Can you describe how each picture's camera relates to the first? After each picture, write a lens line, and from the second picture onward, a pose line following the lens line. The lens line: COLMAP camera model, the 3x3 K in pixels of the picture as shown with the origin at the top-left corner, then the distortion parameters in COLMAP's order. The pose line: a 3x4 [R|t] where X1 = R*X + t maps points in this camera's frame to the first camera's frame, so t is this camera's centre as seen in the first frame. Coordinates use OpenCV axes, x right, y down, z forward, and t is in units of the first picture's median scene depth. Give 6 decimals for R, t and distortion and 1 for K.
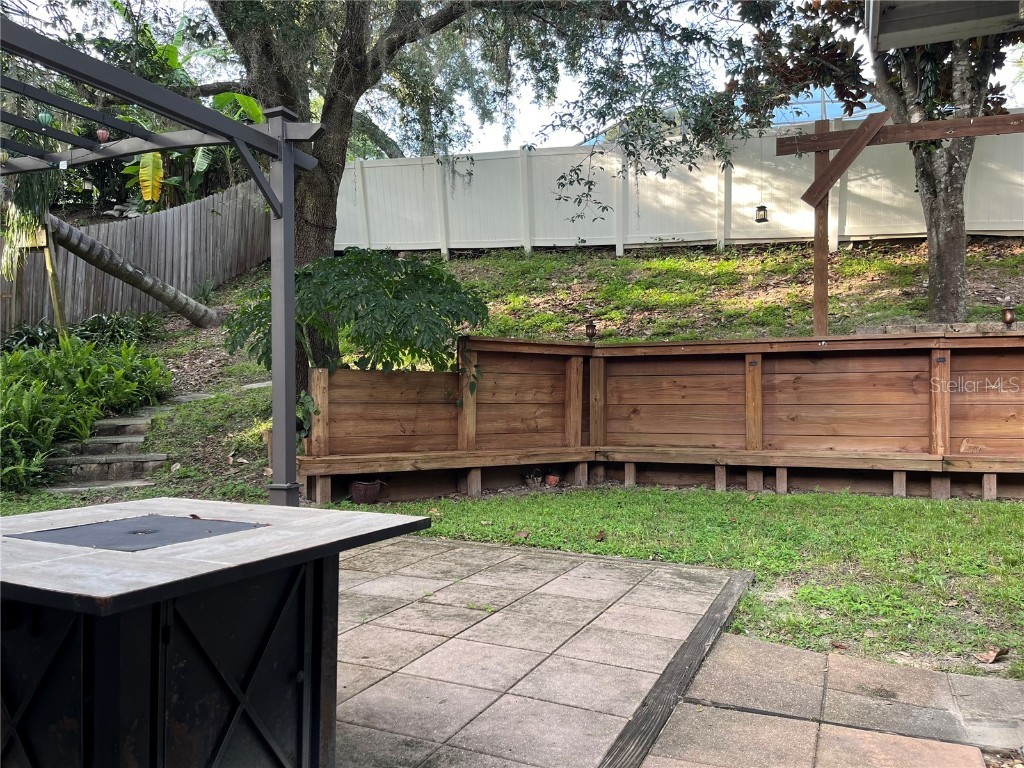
lens RADIAL K [[803.5, 0, 511.0], [0, 803.5, 381.1], [0, 0, 1]] dist [0.057621, -0.044301]
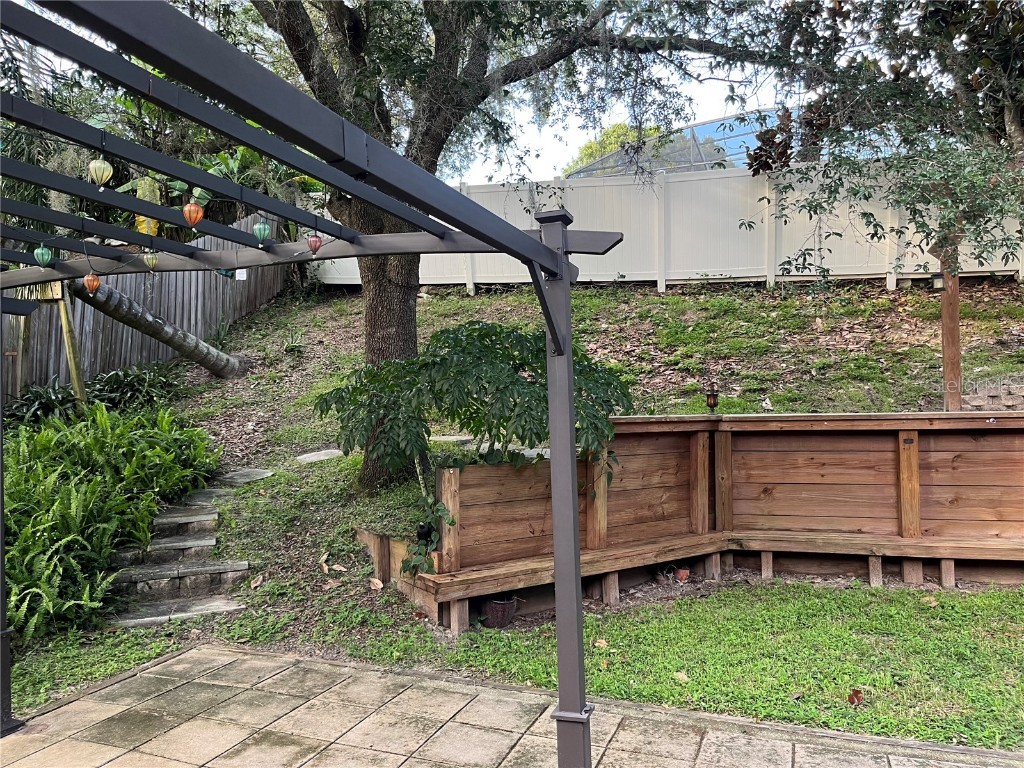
lens RADIAL K [[803.5, 0, 515.6], [0, 803.5, 357.0], [0, 0, 1]] dist [0.057621, -0.044301]
pose [[0.997764, -0.012651, 0.065625, -0.183293], [0.015111, 0.999196, -0.037133, -0.083193], [-0.065102, 0.038042, 0.997153, 0.116166]]
